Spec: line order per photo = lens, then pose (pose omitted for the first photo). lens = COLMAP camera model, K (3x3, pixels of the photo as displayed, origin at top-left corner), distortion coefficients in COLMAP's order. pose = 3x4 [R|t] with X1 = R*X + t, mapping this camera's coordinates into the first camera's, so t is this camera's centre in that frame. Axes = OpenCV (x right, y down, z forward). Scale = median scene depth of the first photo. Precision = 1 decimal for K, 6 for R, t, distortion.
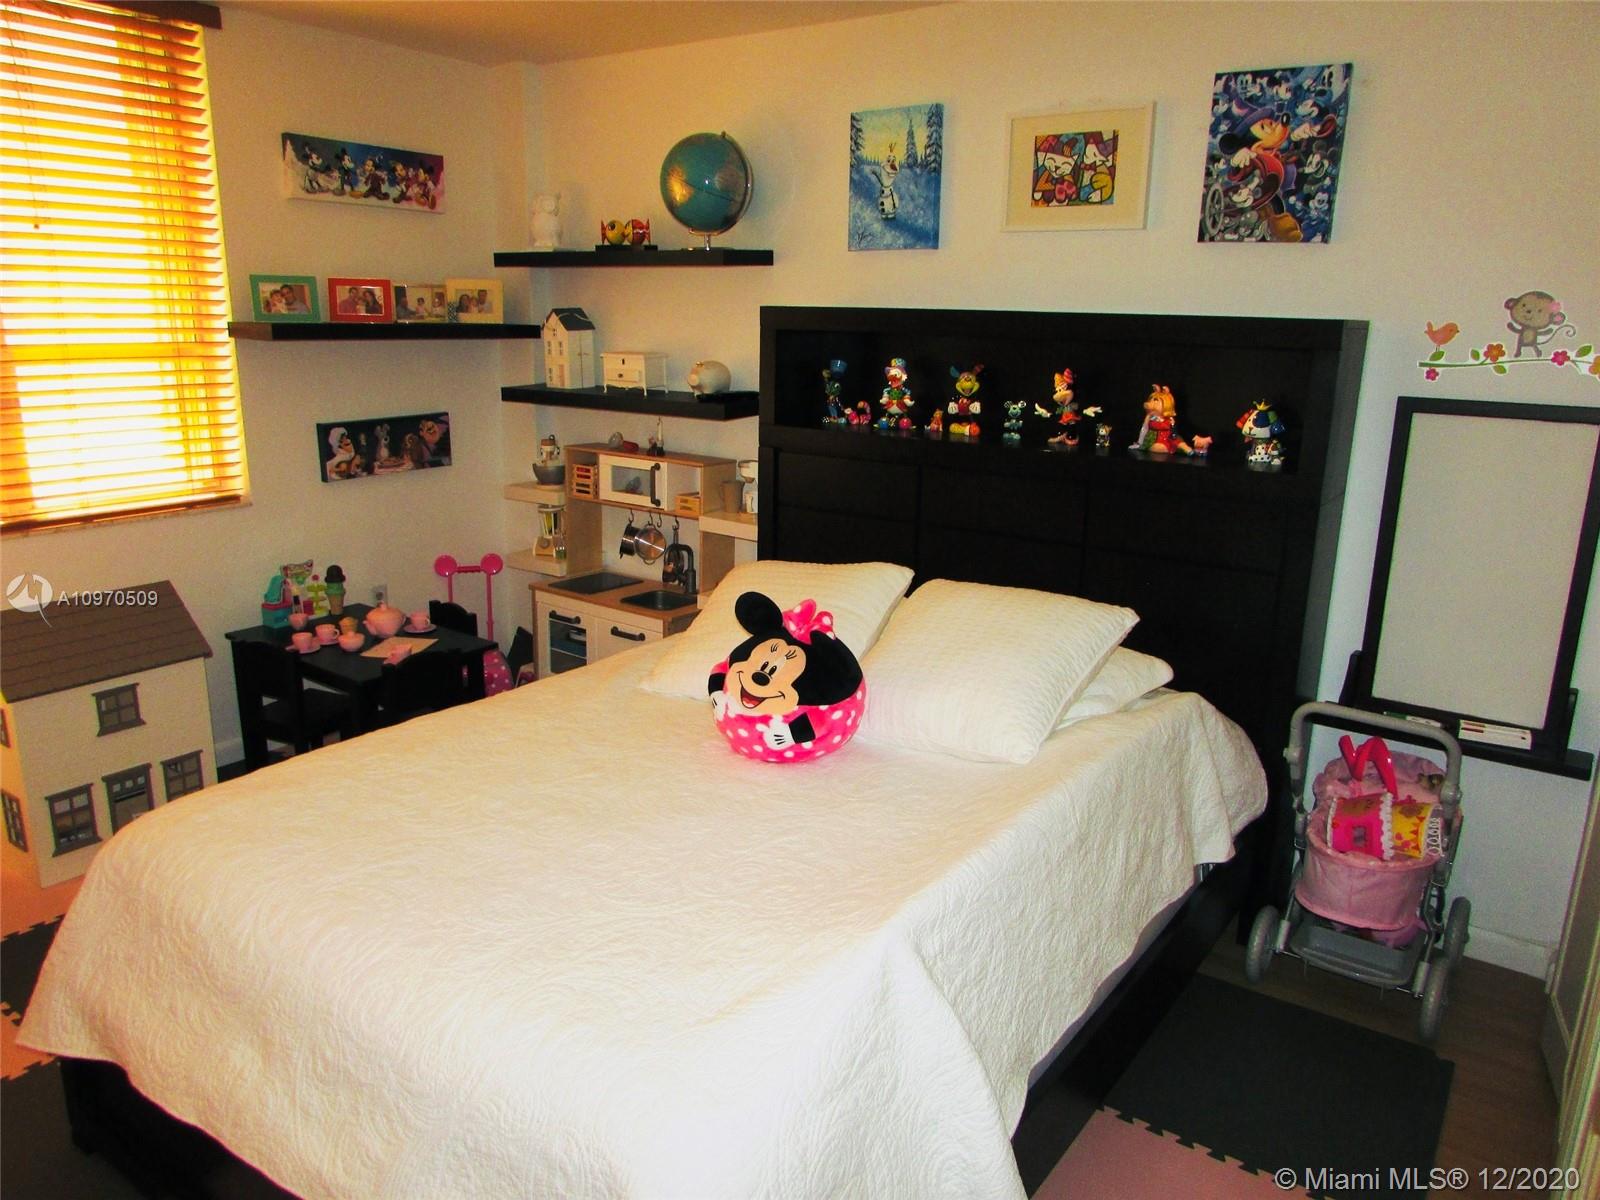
lens RADIAL K [[1135.3, 0, 800.0], [0, 1135.3, 600.0], [0, 0, 1]] dist [-0.038414, 0.022297]
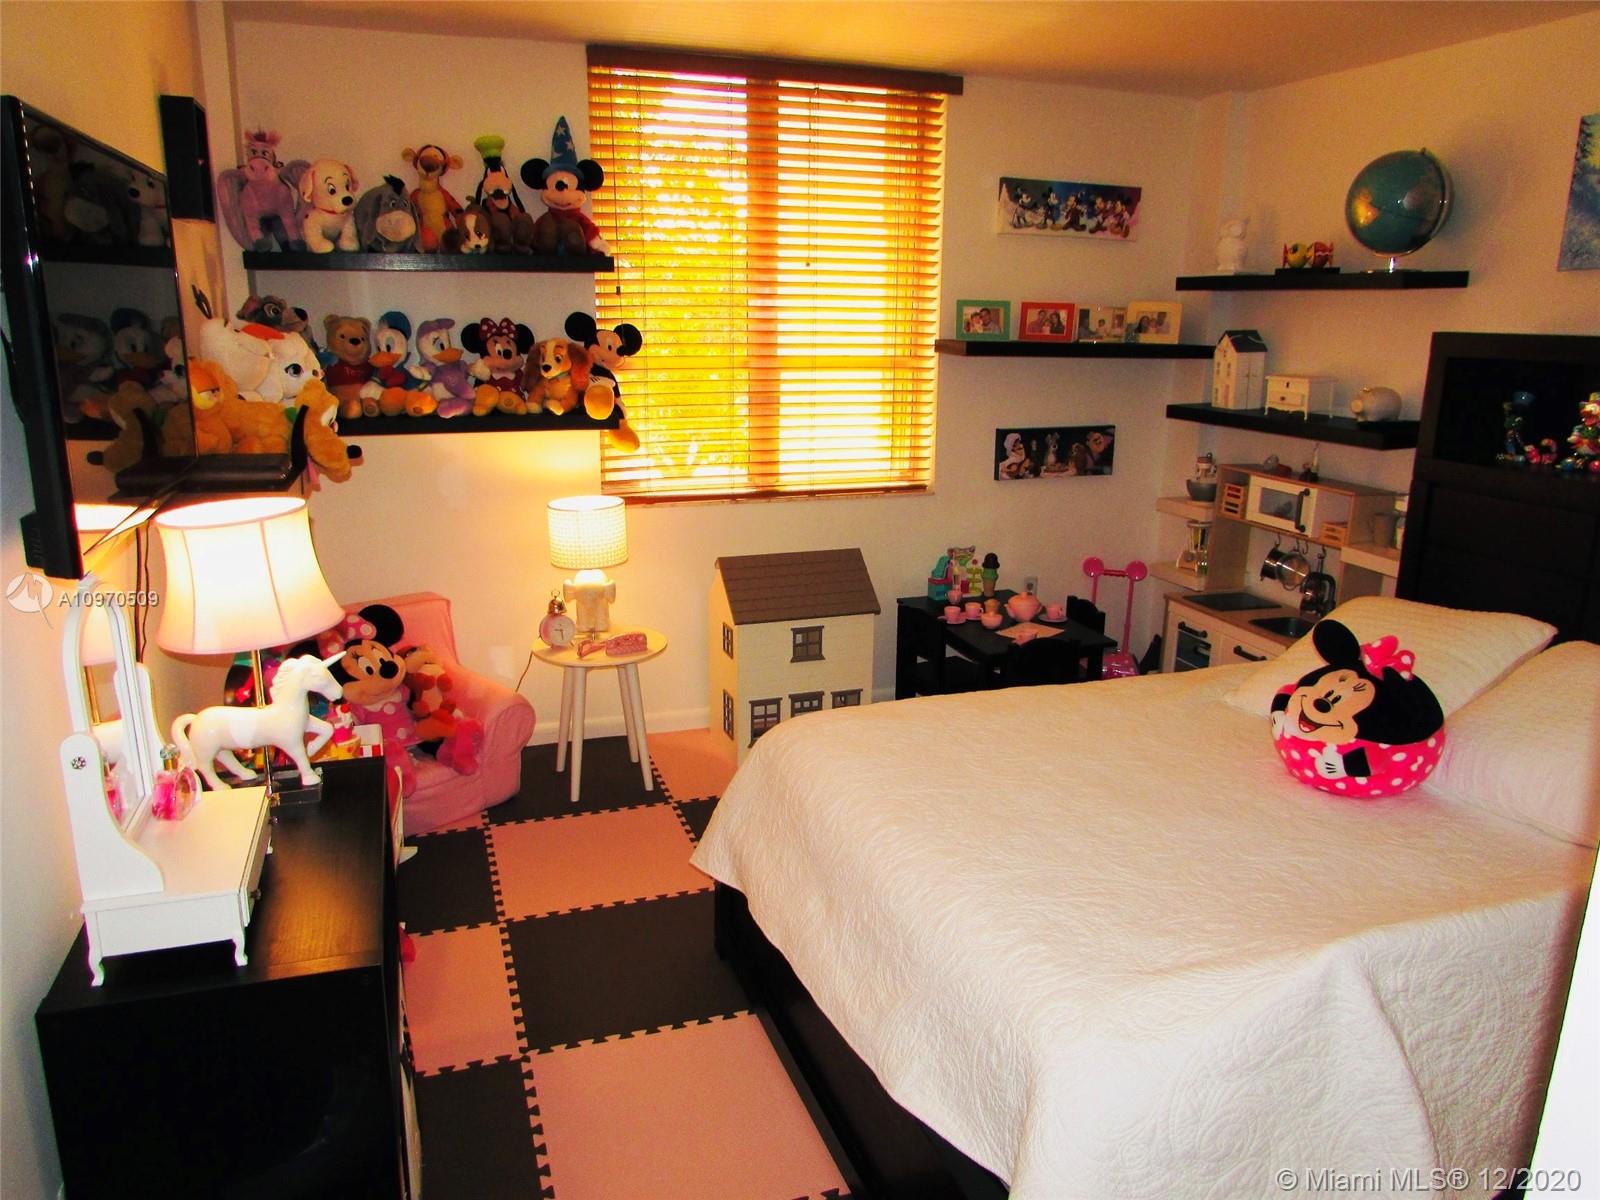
lens RADIAL K [[1135.3, 0, 800.0], [0, 1135.3, 600.0], [0, 0, 1]] dist [-0.038414, 0.022297]
pose [[0.815301, 0.136531, -0.562710, 0.084956], [-0.142898, 0.989188, 0.032966, 0.006268], [0.561127, 0.053534, 0.825996, -0.055199]]
